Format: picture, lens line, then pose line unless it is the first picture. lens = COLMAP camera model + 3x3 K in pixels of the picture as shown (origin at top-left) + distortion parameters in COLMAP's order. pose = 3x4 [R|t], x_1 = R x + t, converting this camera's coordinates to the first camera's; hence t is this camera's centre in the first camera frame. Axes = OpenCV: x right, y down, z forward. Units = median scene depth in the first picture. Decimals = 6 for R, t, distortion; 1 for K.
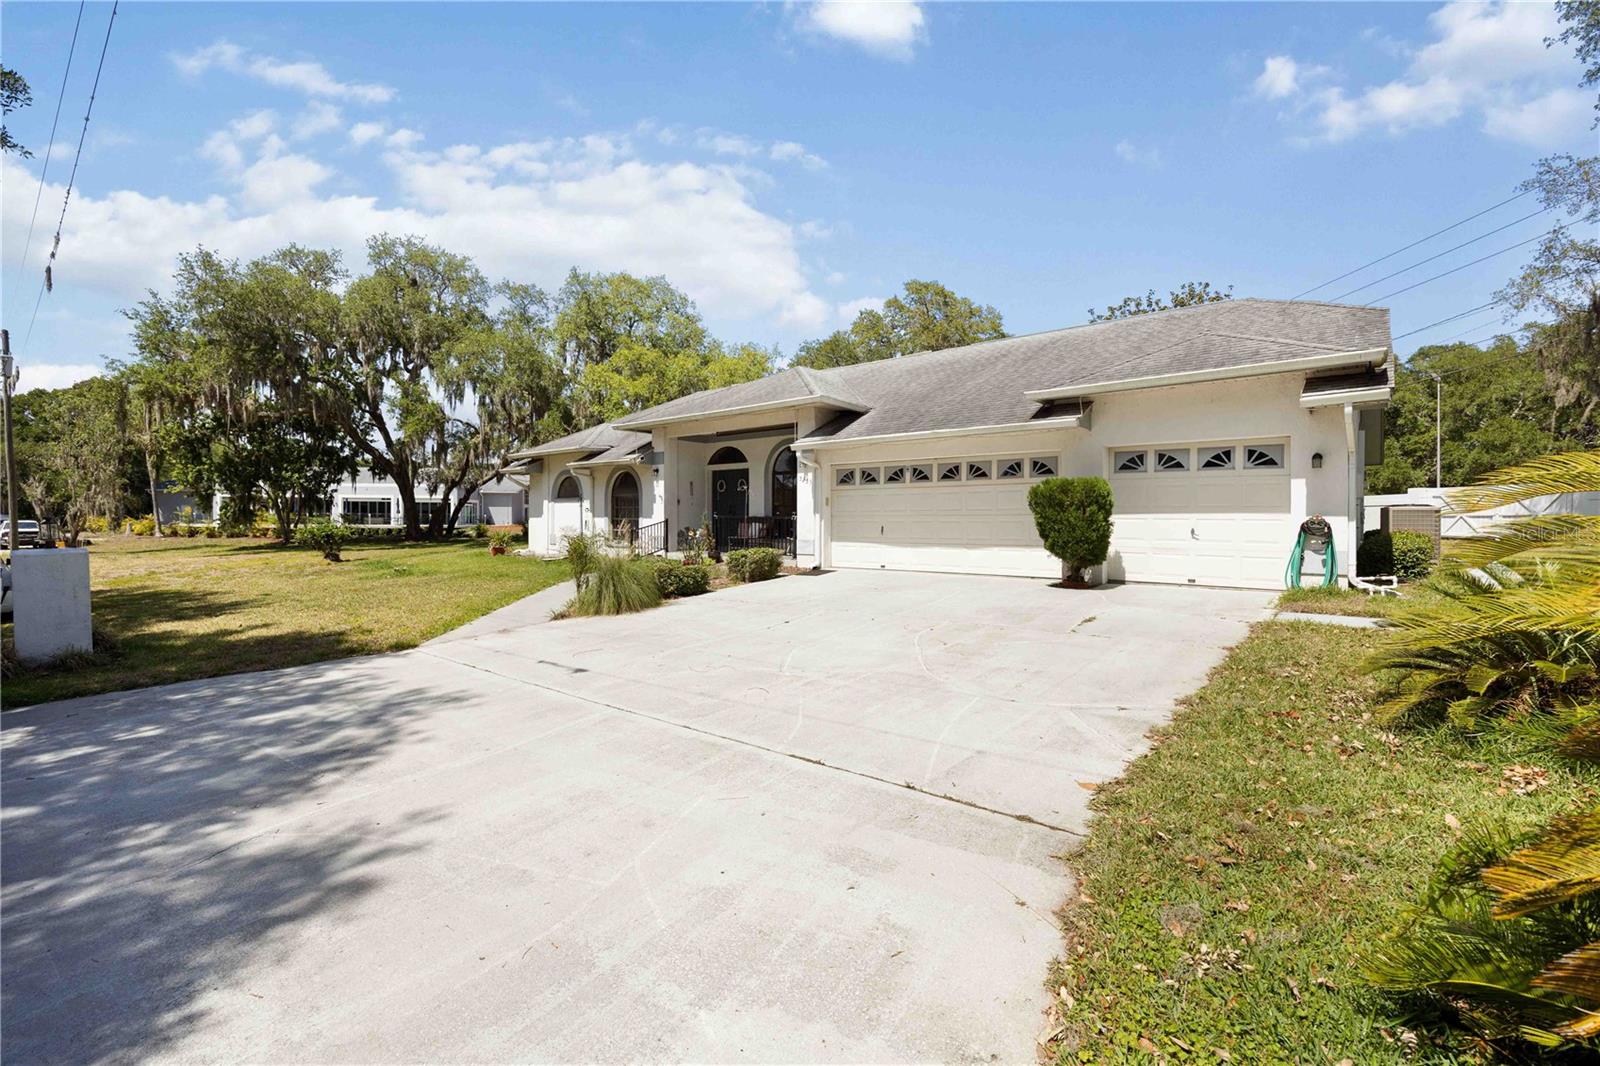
lens RADIAL K [[741.4, 0, 794.8], [0, 741.4, 537.2], [0, 0, 1]] dist [-0.035913, -0.000111]
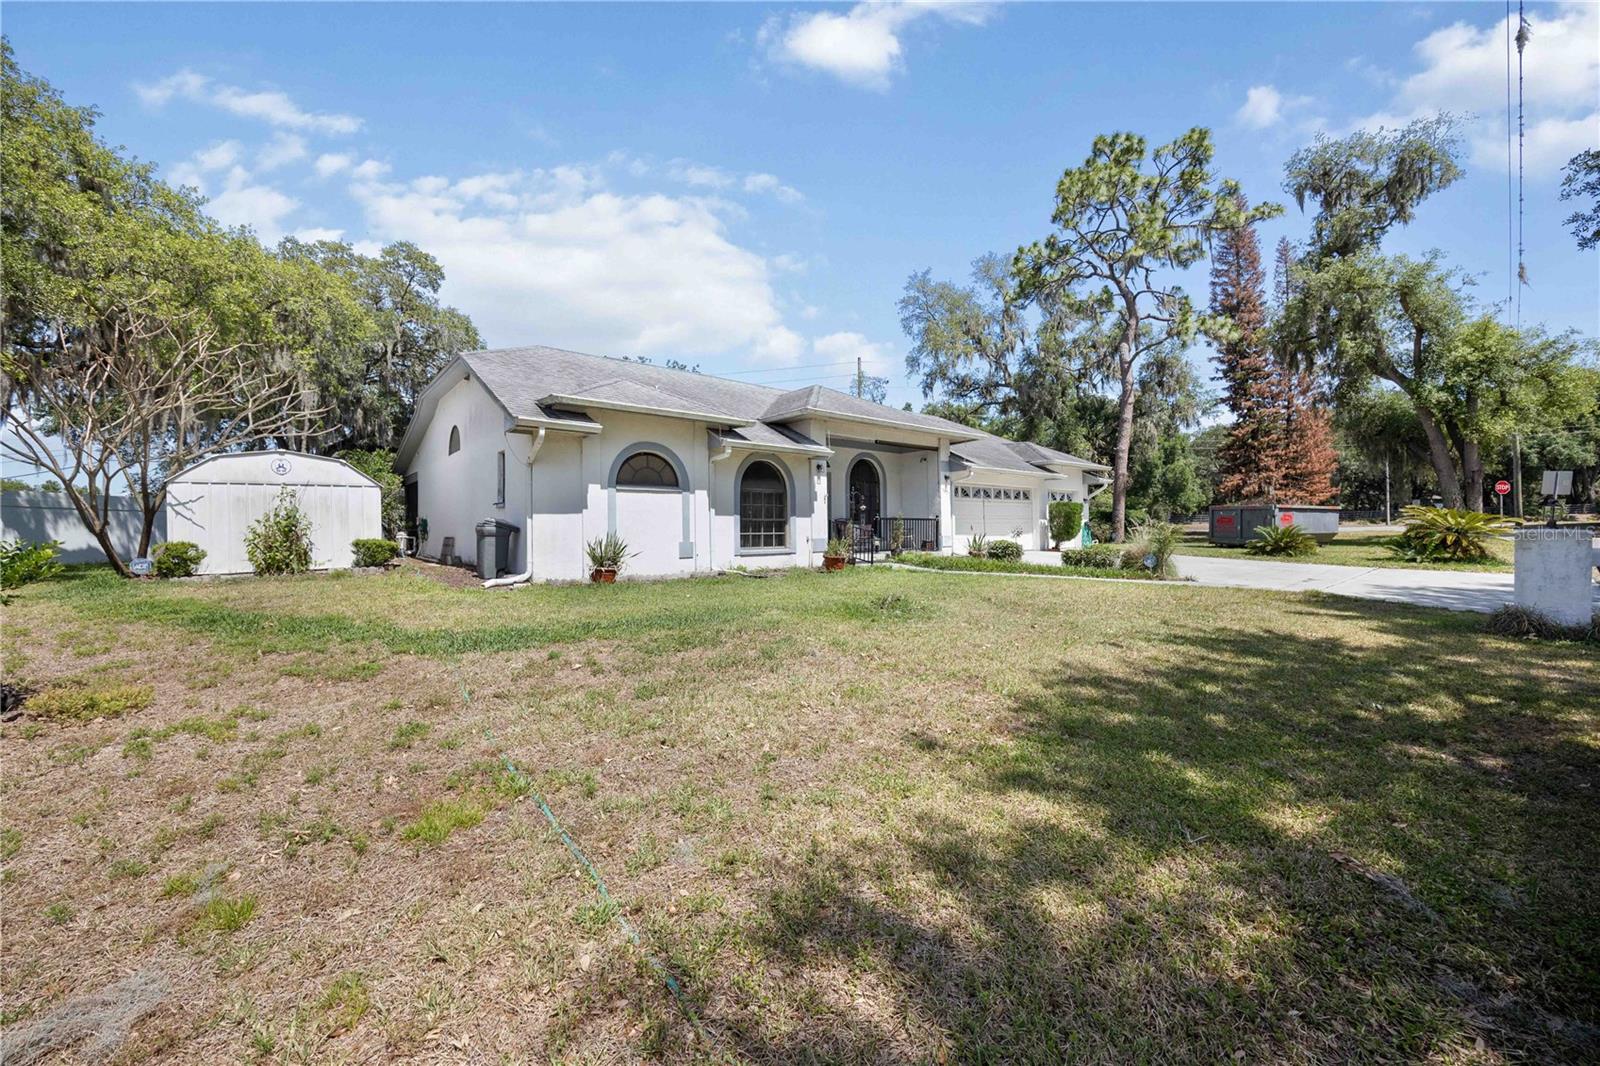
lens RADIAL K [[604.0, 0, 801.2], [0, 604.0, 528.4], [0, 0, 1]] dist [0.006447, 0.000010]
pose [[0.145471, -0.009846, 0.989314, -1.181772], [0.021223, 0.999751, 0.006829, -0.023212], [-0.989135, 0.020002, 0.145644, 1.154090]]
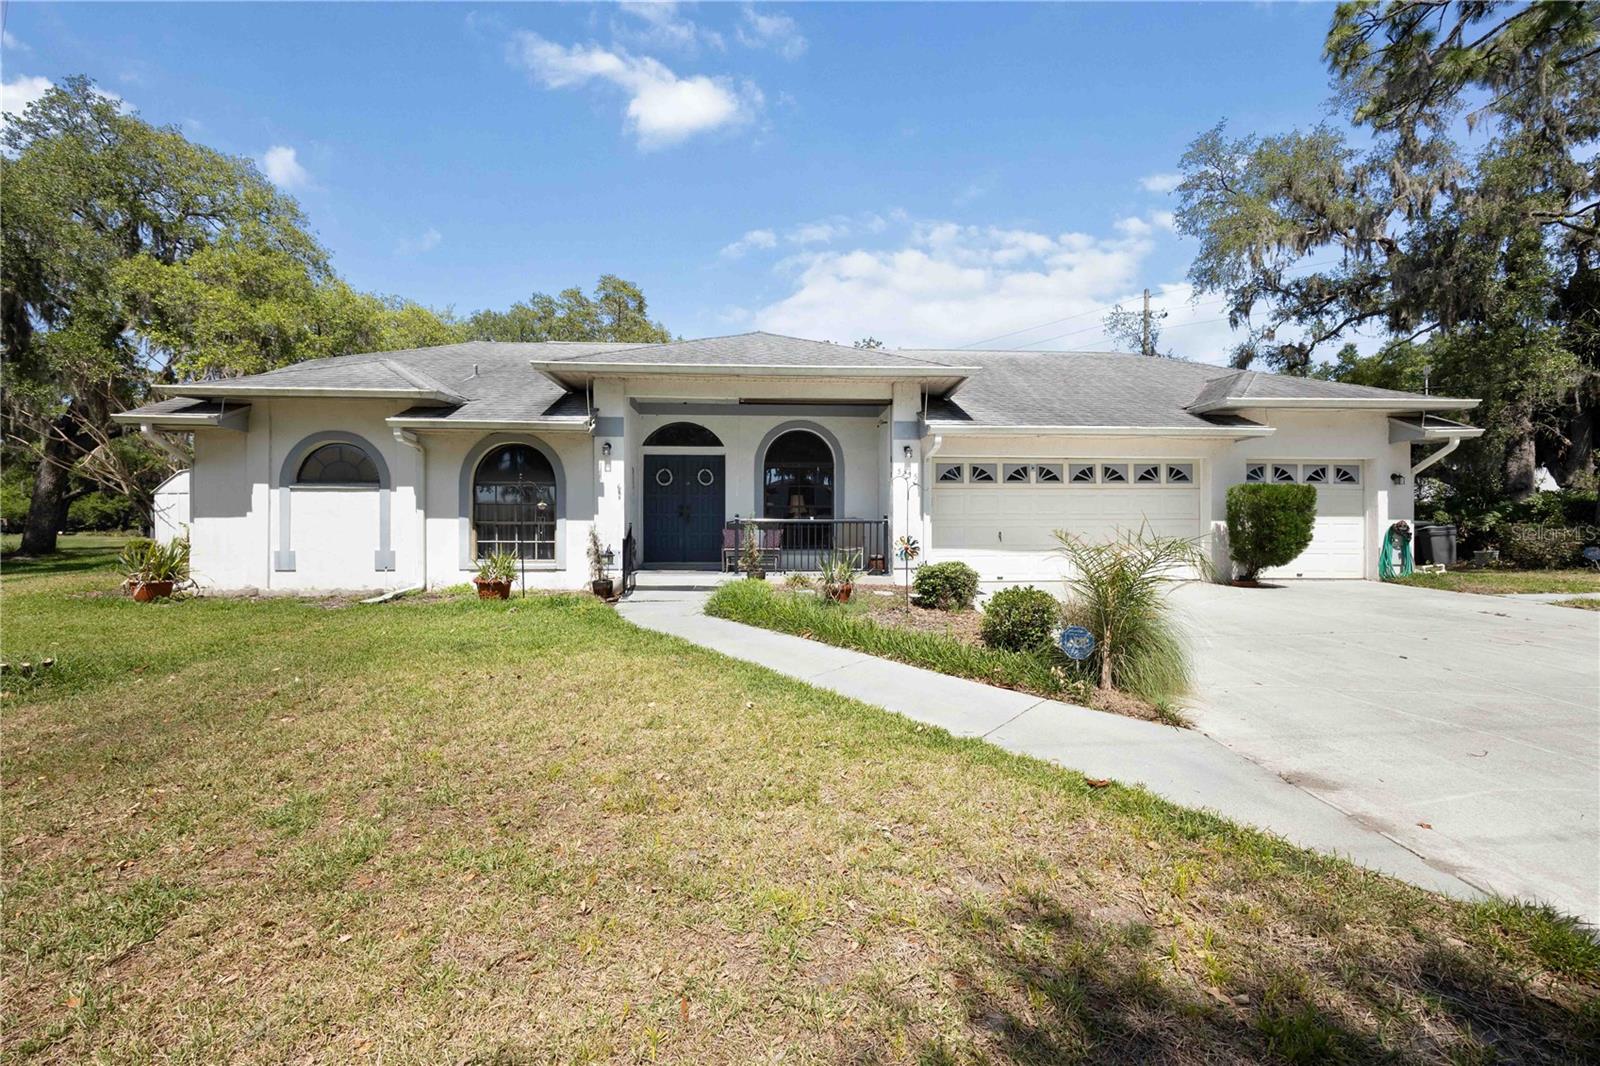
lens RADIAL K [[604.0, 0, 804.9], [0, 604.0, 523.7], [0, 0, 1]] dist [0.006447, 0.000010]
pose [[0.714358, -0.004051, 0.699769, -0.544998], [0.014233, 0.999861, -0.008741, -0.020023], [-0.699636, 0.016204, 0.714316, 0.639782]]
